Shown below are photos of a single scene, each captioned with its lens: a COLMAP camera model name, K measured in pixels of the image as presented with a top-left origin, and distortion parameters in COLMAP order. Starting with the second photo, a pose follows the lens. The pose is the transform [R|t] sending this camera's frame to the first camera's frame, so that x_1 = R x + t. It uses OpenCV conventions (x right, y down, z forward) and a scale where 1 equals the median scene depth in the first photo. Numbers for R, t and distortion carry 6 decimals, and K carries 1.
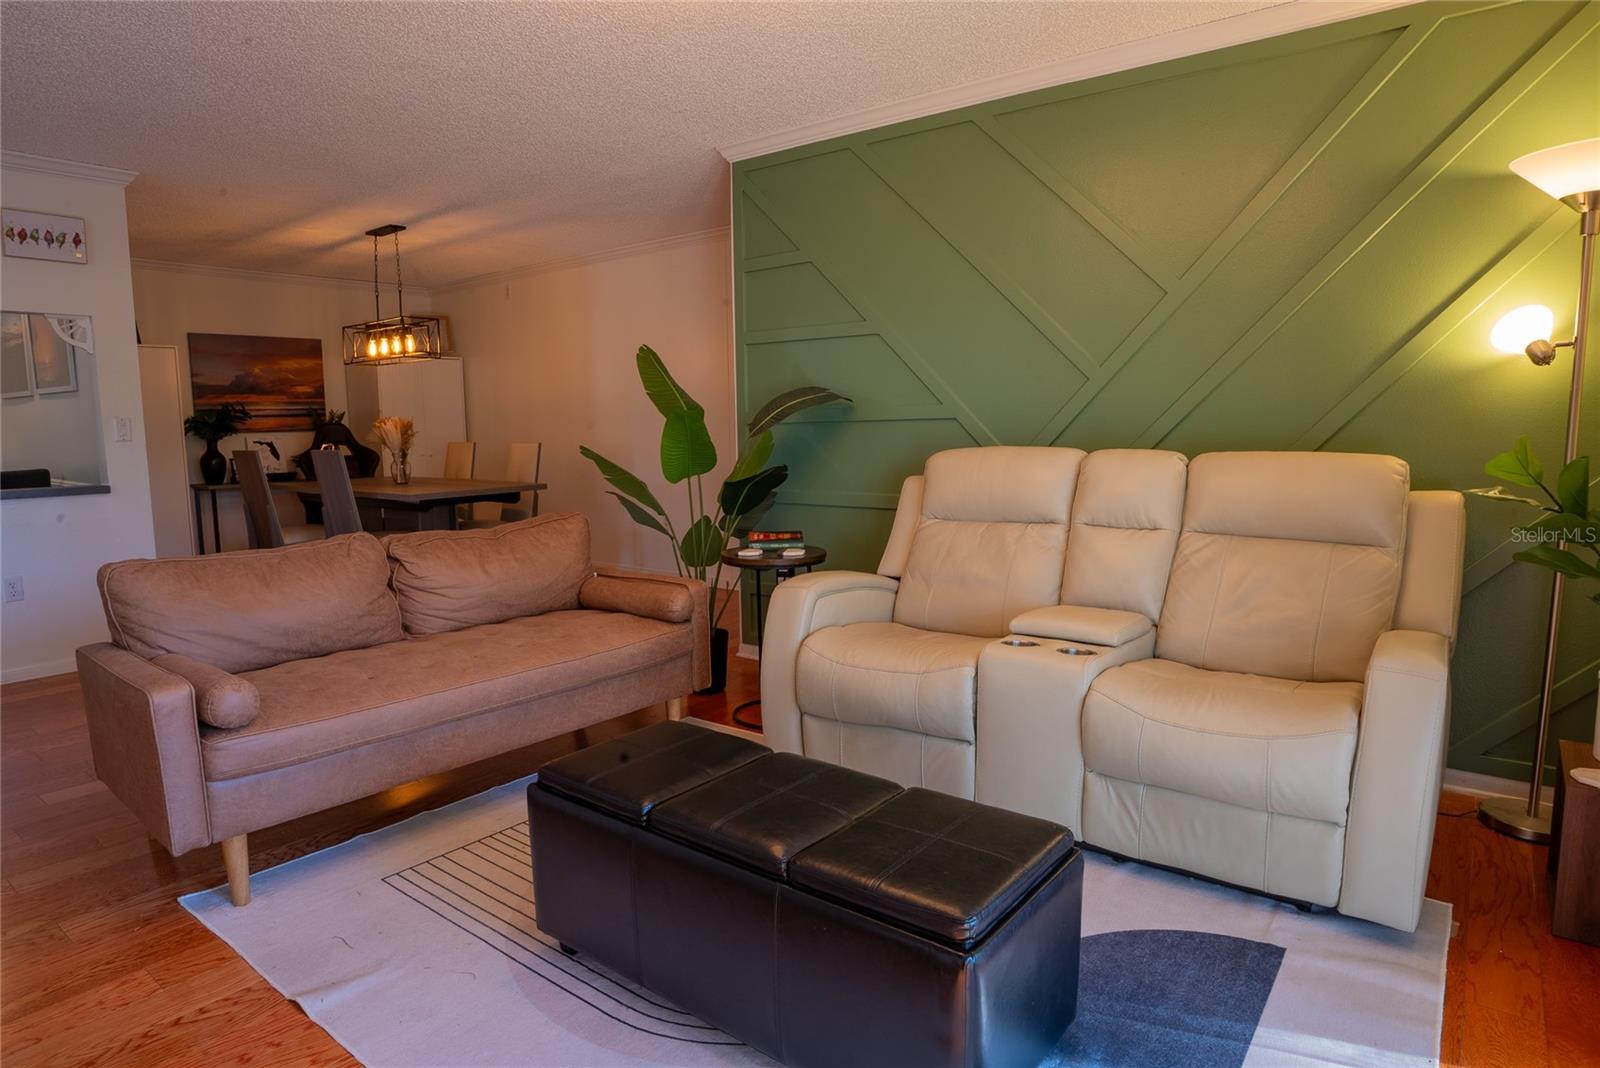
lens RADIAL K [[940.8, 0, 793.5], [0, 940.8, 532.9], [0, 0, 1]] dist [-0.114777, 0.061584]
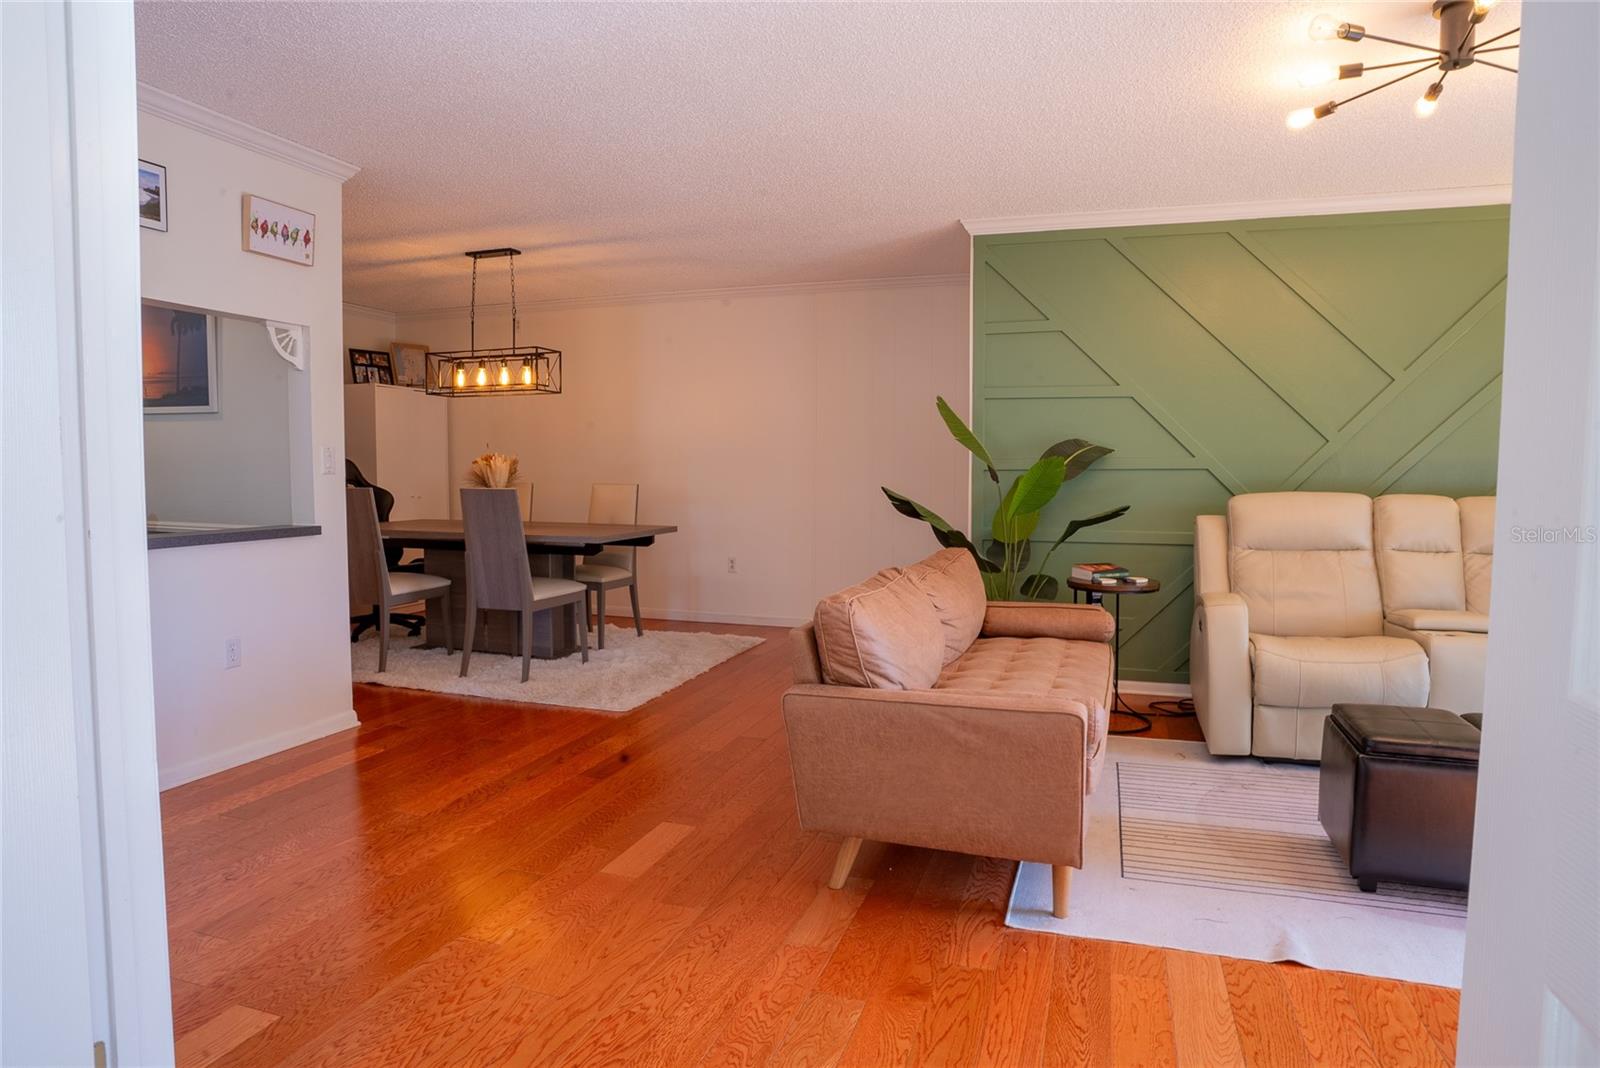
lens RADIAL K [[940.8, 0, 793.5], [0, 940.8, 532.9], [0, 0, 1]] dist [-0.114777, 0.061584]
pose [[0.942546, -0.005680, 0.334028, -0.674441], [0.022856, 0.998609, -0.047515, 0.005994], [-0.333294, 0.052420, 0.941365, 0.042420]]
